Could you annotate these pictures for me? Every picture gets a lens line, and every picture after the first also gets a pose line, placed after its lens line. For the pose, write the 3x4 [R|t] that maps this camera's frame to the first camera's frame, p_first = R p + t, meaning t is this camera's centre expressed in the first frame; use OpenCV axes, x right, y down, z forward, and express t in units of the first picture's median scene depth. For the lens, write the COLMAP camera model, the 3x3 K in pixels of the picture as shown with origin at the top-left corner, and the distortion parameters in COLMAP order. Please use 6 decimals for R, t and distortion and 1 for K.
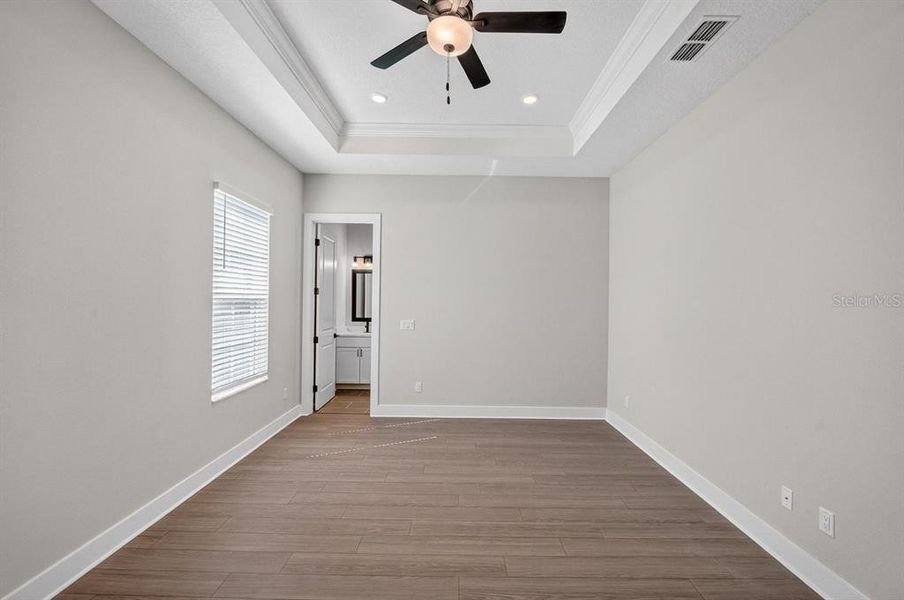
lens RADIAL K [[380.5, 0, 453.5], [0, 380.5, 299.2], [0, 0, 1]] dist [-0.006954, -0.000270]
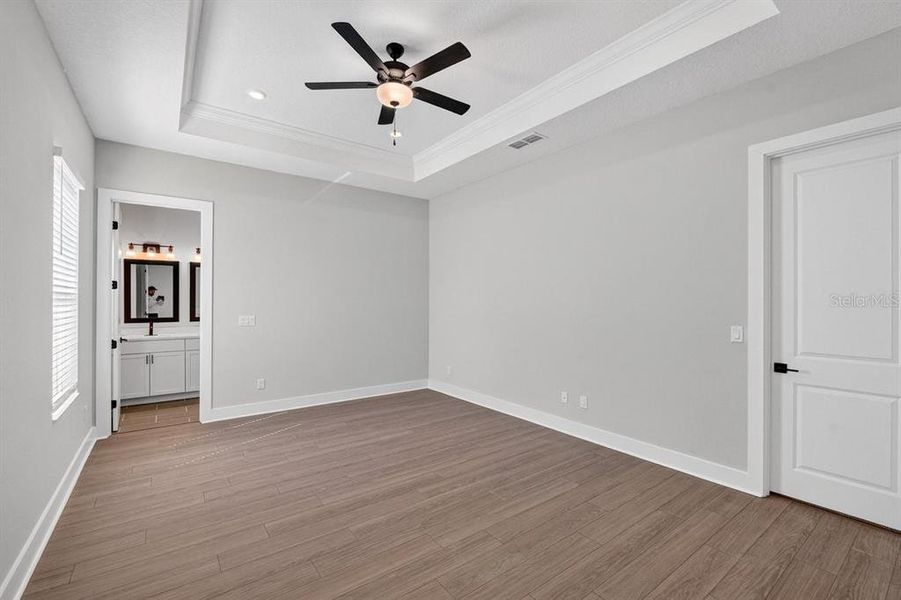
lens RADIAL K [[379.2, 0, 448.0], [0, 379.2, 294.9], [0, 0, 1]] dist [-0.006954, -0.000270]
pose [[0.819843, -0.001840, 0.572585, -0.319951], [0.004917, 0.999981, -0.003827, 0.009343], [-0.572567, 0.005953, 0.819836, -0.103272]]
